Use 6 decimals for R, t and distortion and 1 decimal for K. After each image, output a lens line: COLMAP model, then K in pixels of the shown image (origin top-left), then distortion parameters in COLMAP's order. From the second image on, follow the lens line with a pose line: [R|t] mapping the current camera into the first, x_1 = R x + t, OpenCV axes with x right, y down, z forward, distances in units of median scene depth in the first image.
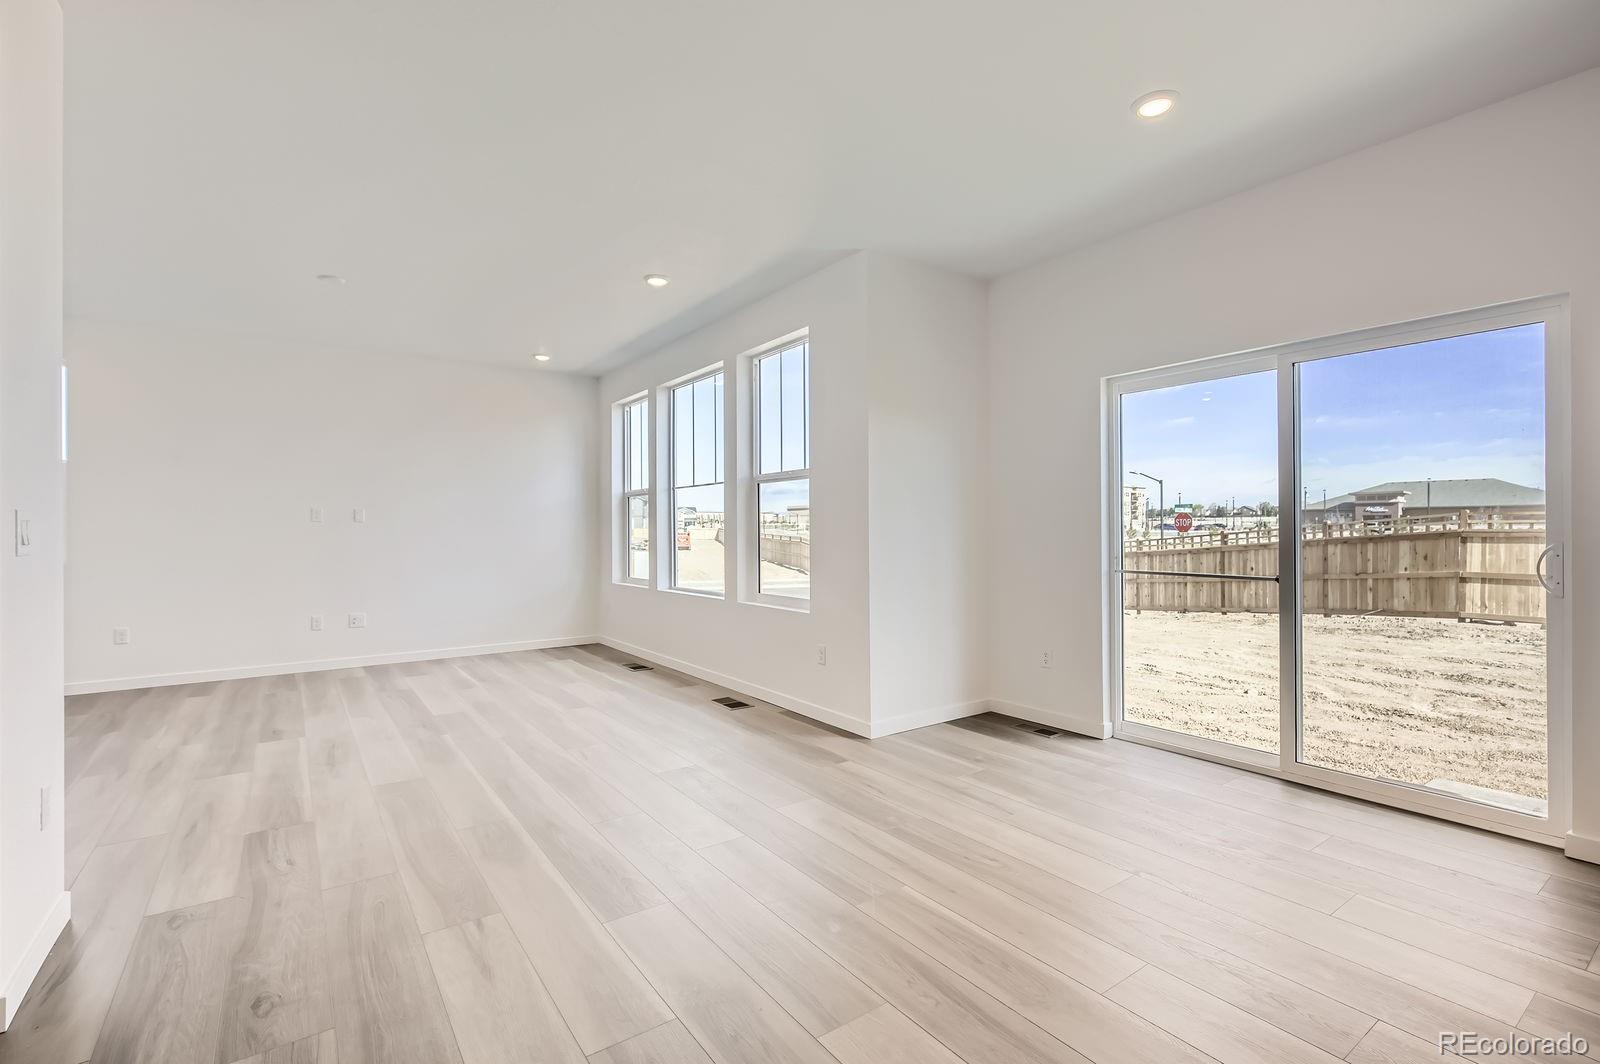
lens RADIAL K [[719.0, 0, 807.1], [0, 719.0, 530.2], [0, 0, 1]] dist [0.012949, 0.000900]
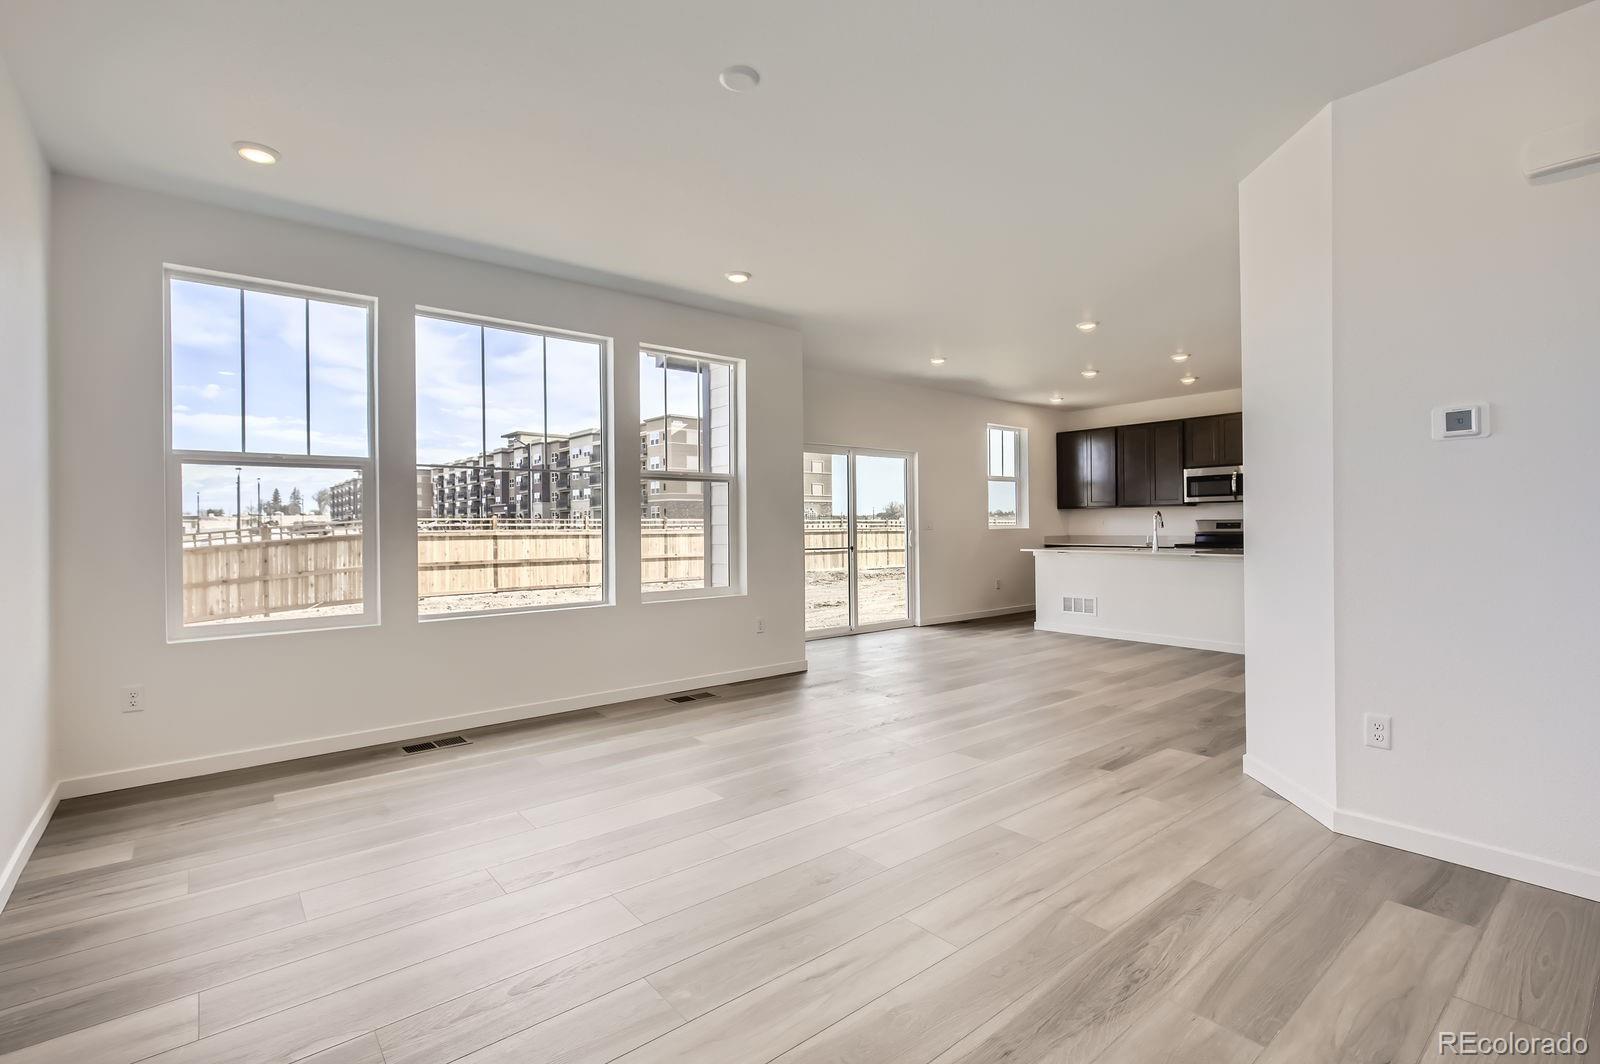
lens RADIAL K [[719.0, 0, 810.2], [0, 719.0, 528.6], [0, 0, 1]] dist [0.012949, 0.000900]
pose [[-0.101339, 0.000670, 0.994852, -0.407481], [0.023653, 0.999719, 0.001736, 0.010488], [-0.994571, 0.023707, -0.101326, 0.351922]]
